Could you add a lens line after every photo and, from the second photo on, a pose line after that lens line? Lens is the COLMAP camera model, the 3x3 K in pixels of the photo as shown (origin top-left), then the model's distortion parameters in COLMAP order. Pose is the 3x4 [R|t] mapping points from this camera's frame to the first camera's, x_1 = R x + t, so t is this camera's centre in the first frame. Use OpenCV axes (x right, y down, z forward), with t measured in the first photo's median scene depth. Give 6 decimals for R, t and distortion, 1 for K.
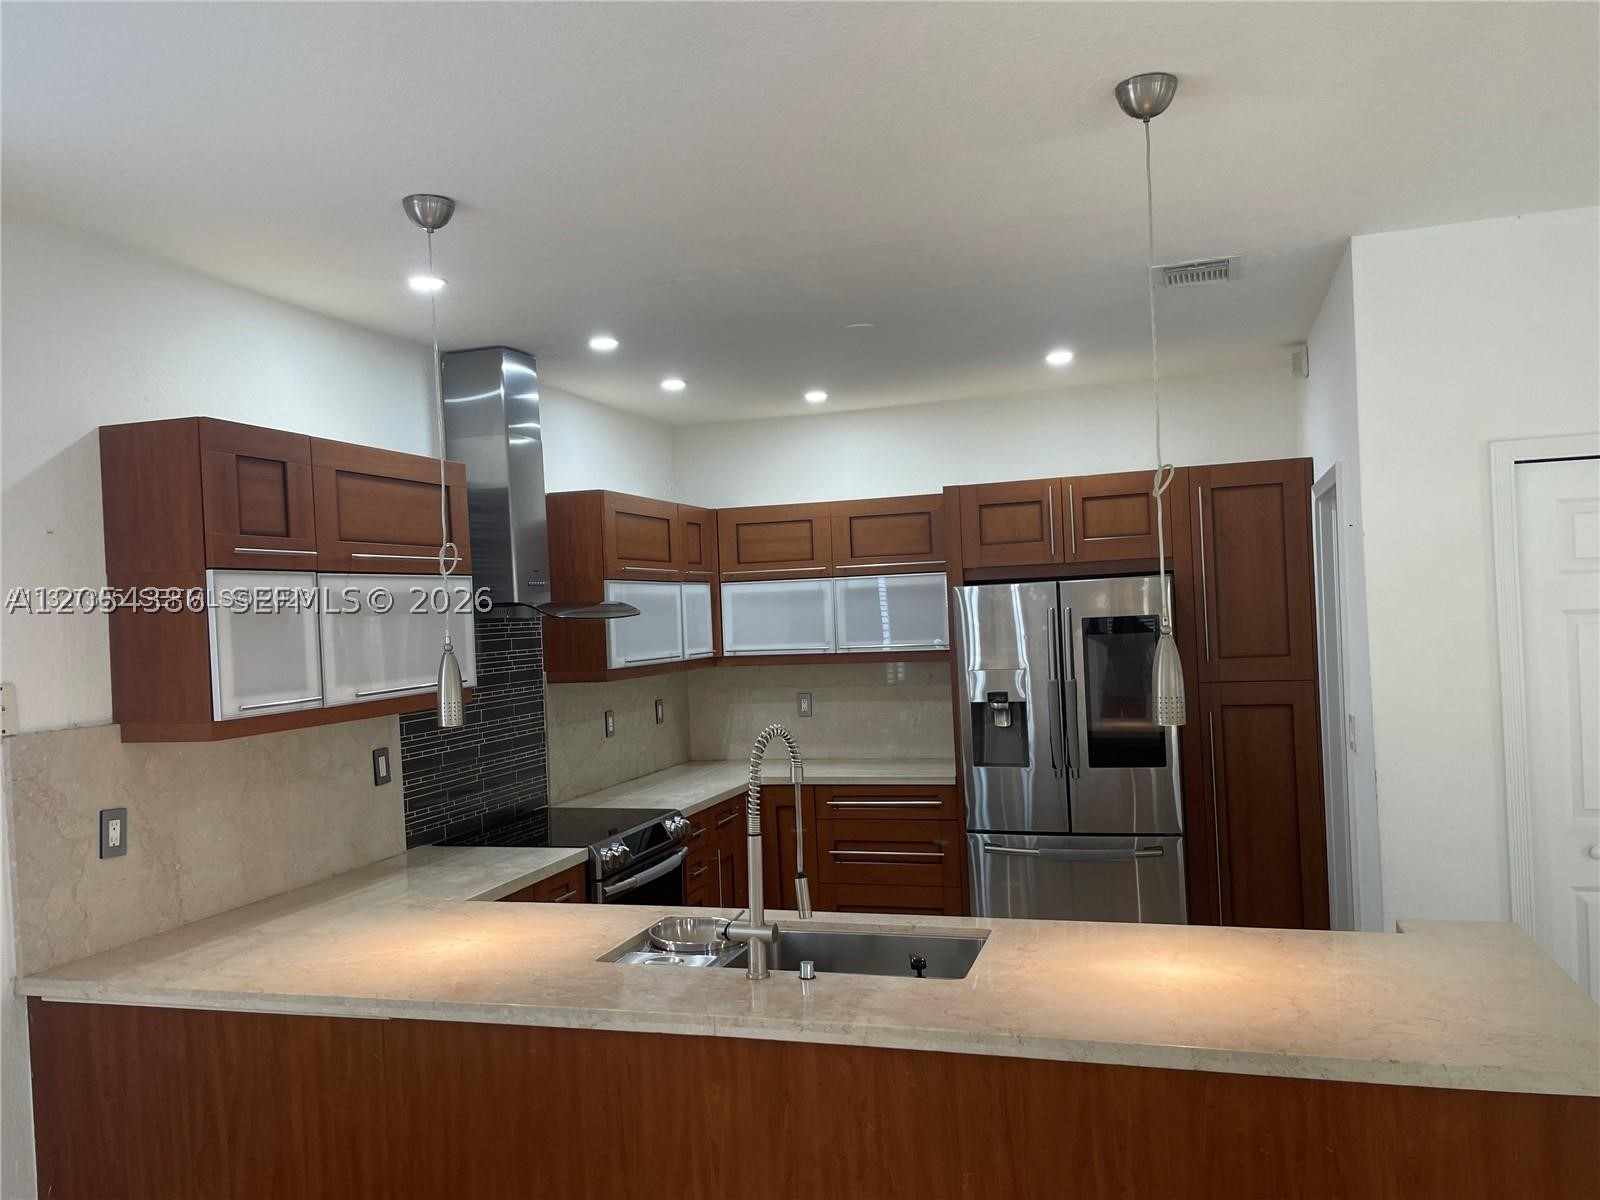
lens RADIAL K [[1221.7, 0, 800.0], [0, 1221.7, 600.0], [0, 0, 1]] dist [0.079208, -0.095455]
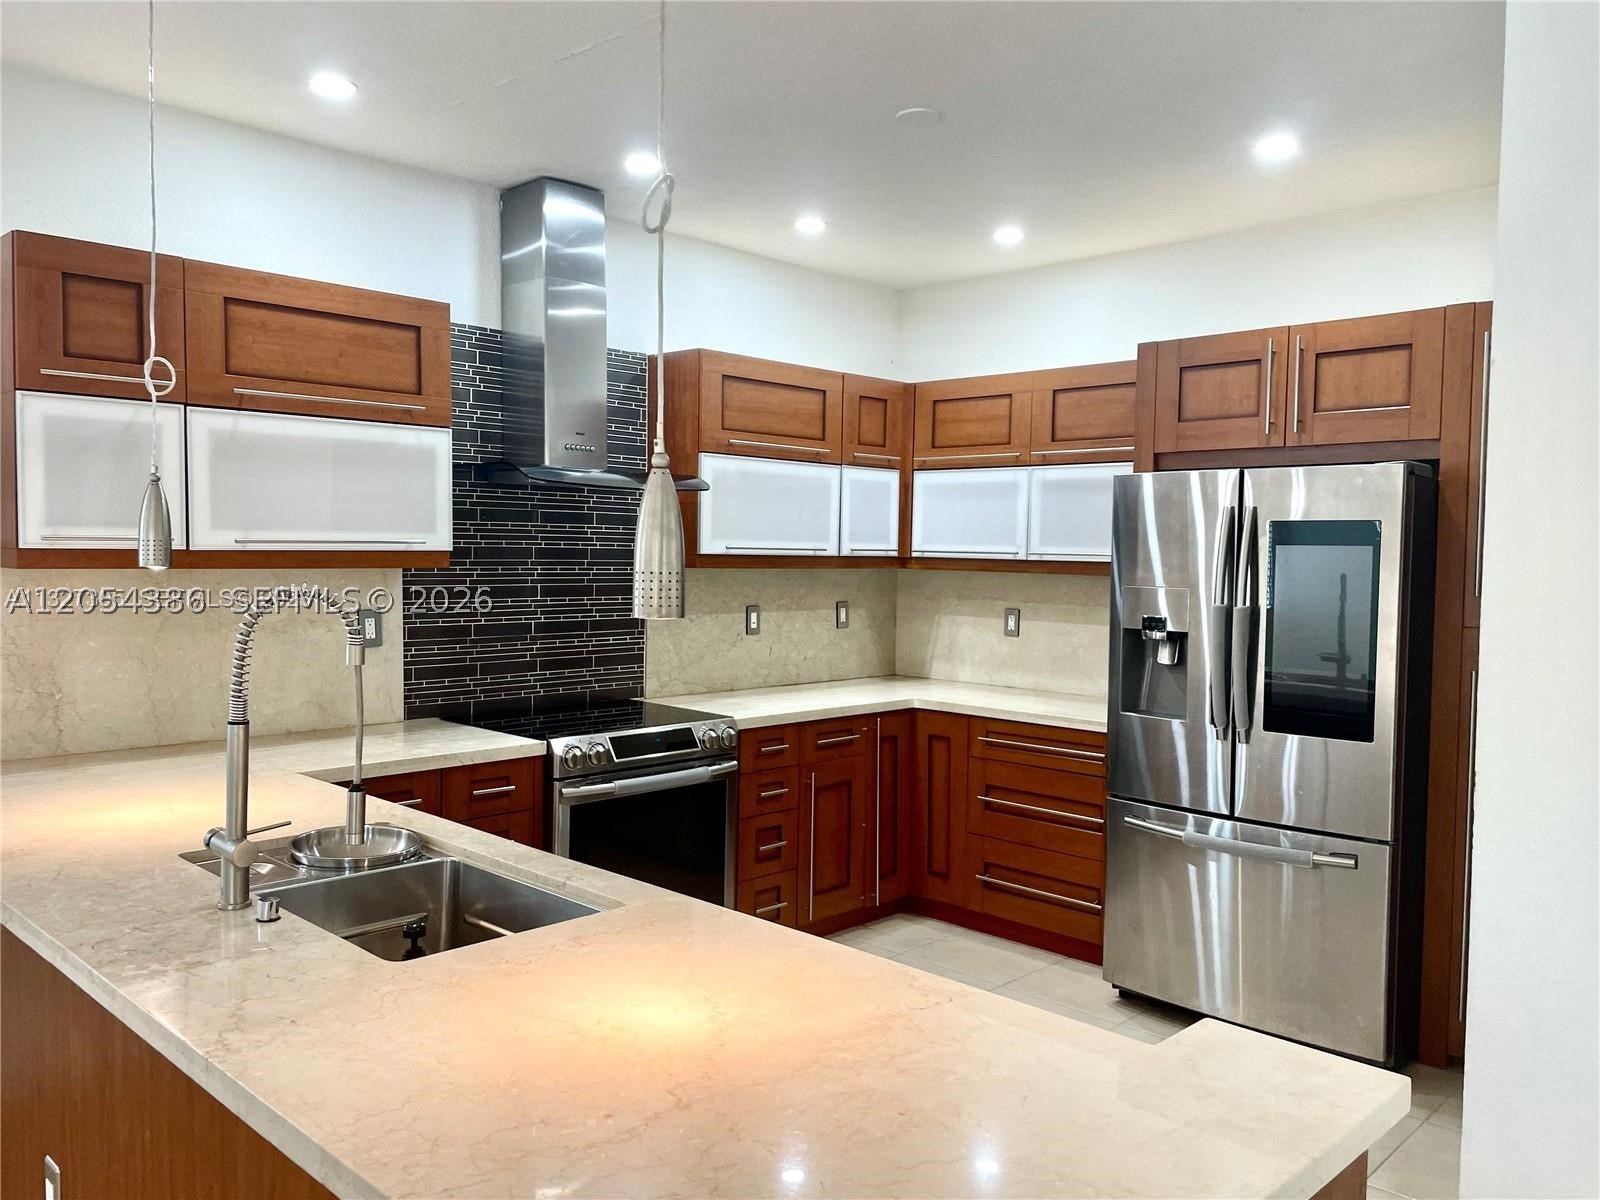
lens RADIAL K [[1221.7, 0, 800.0], [0, 1221.7, 600.0], [0, 0, 1]] dist [0.079208, -0.095455]
pose [[0.894628, 0.077134, -0.440102, 0.288456], [-0.050230, 0.996105, 0.072476, 0.021093], [0.443978, -0.042733, 0.895018, 0.227930]]
